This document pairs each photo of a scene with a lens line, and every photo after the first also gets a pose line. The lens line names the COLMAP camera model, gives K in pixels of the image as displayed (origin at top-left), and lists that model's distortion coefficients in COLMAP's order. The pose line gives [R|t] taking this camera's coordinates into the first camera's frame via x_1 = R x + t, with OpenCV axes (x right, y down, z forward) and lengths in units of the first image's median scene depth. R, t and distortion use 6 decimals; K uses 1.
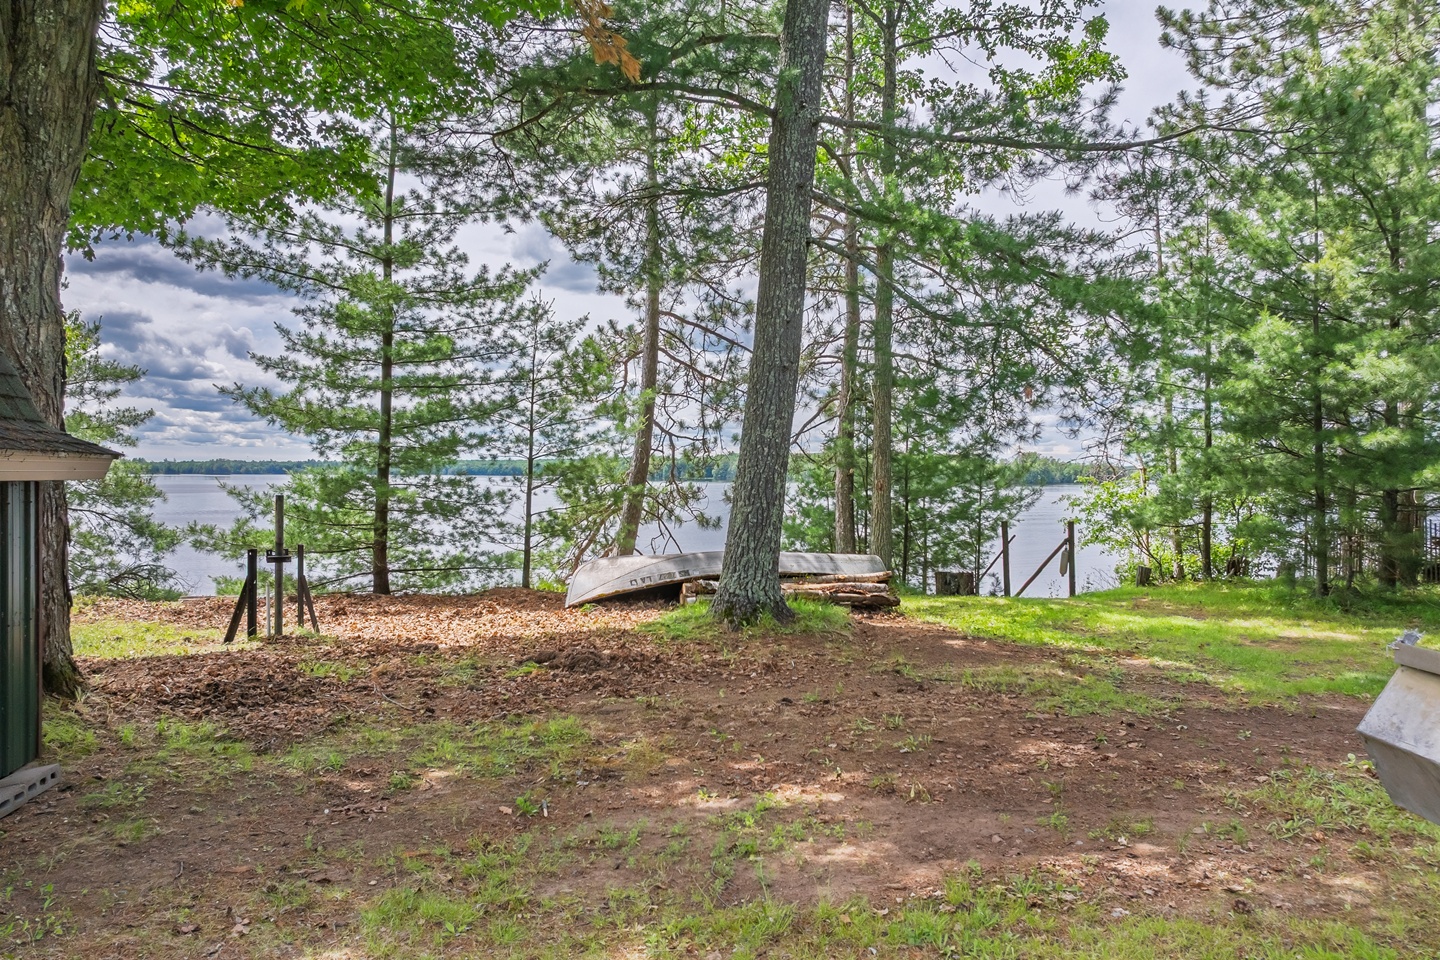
lens RADIAL K [[1001.0, 0, 718.4], [0, 1001.0, 477.6], [0, 0, 1]] dist [-0.019610, 0.023900]
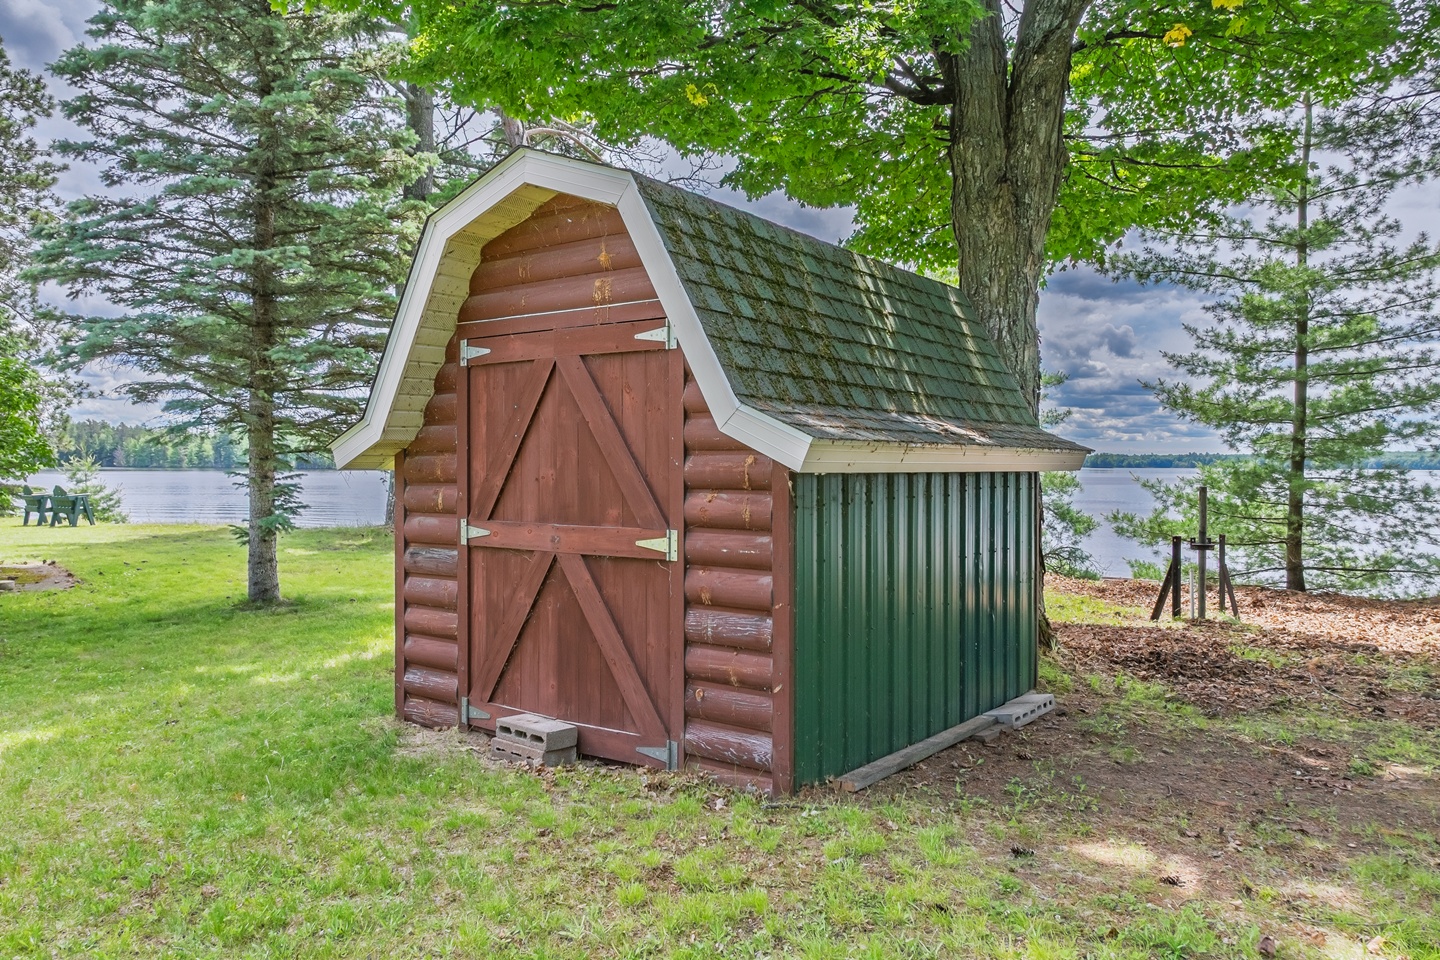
lens RADIAL K [[1001.0, 0, 719.5], [0, 1001.0, 466.4], [0, 0, 1]] dist [-0.019610, 0.023900]
pose [[0.677137, -0.001628, -0.735855, -0.004683], [-0.001949, 0.999990, -0.004006, 0.000882], [0.735854, 0.004146, 0.677127, -0.067977]]
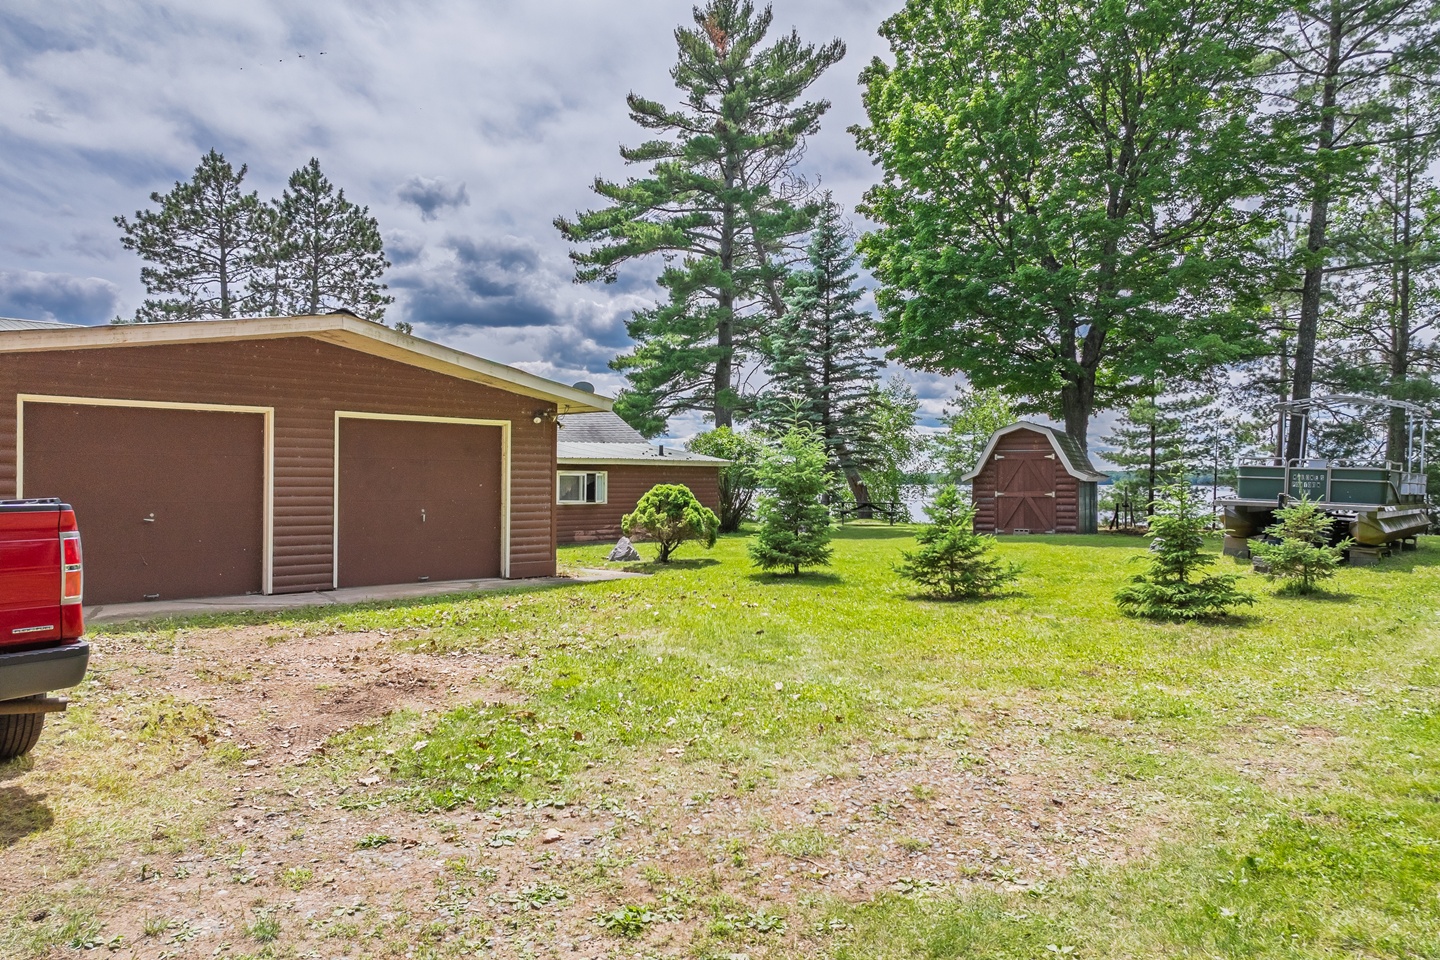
lens RADIAL K [[1001.0, 0, 727.2], [0, 1001.0, 480.0], [0, 0, 1]] dist [-0.019610, 0.023900]
pose [[0.770921, -0.004615, -0.636914, 0.467101], [-0.000176, 0.999972, -0.007458, 0.013403], [0.636931, 0.005861, 0.770898, -1.712082]]
